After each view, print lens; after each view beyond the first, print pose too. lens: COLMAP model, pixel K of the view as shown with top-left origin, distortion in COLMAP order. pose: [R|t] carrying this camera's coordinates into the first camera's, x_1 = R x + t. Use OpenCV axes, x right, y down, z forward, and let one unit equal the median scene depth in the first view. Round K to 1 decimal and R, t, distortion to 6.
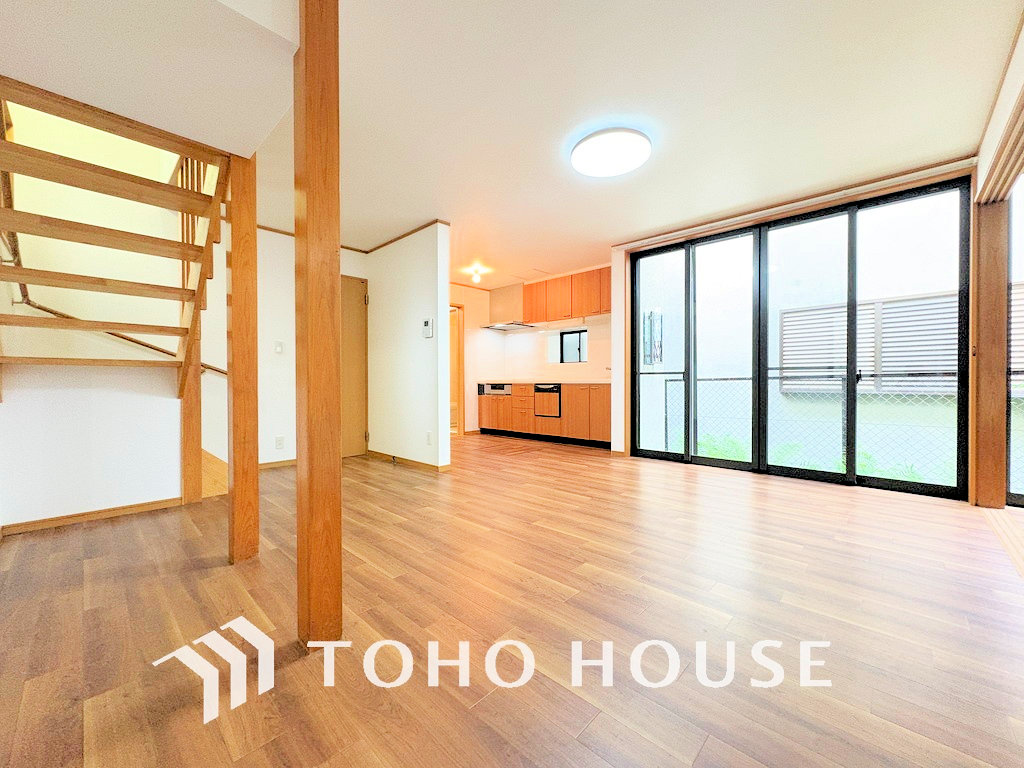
lens RADIAL K [[406.3, 0, 514.6], [0, 406.3, 383.0], [0, 0, 1]] dist [-0.001216, -0.000435]
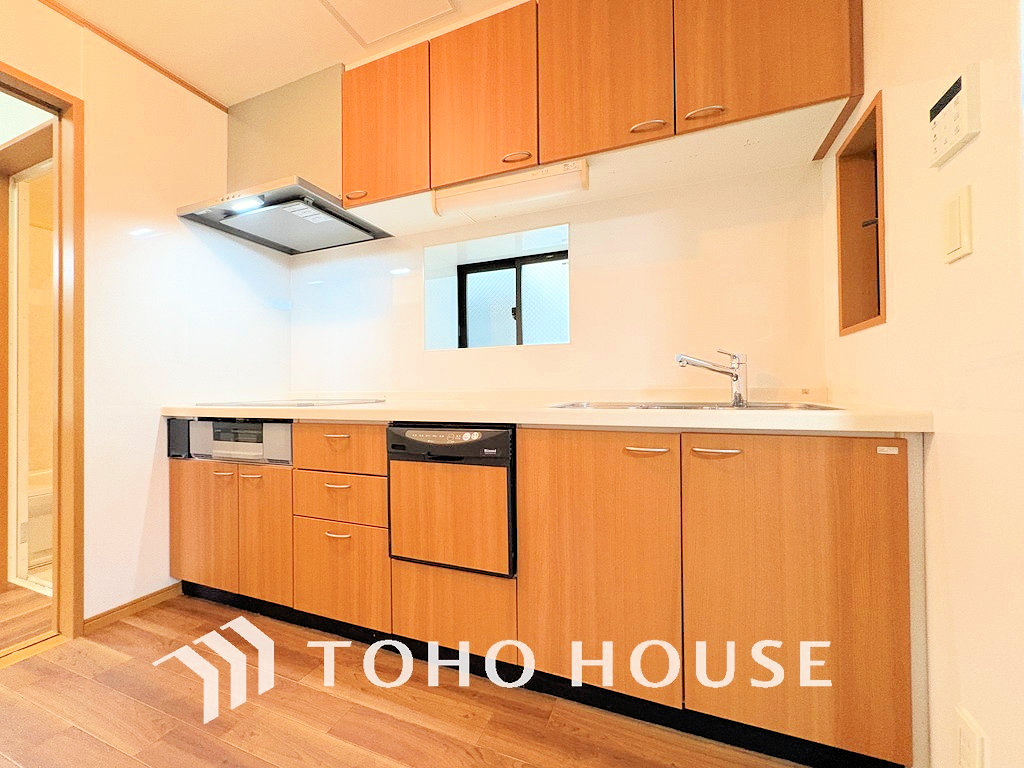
lens RADIAL K [[406.3, 0, 507.4], [0, 406.3, 382.2], [0, 0, 1]] dist [-0.001216, -0.000435]
pose [[0.930406, 0.001889, 0.366526, 0.024539], [0.007153, 0.999703, -0.023310, -0.014902], [-0.366461, 0.024310, 0.930116, 0.697883]]
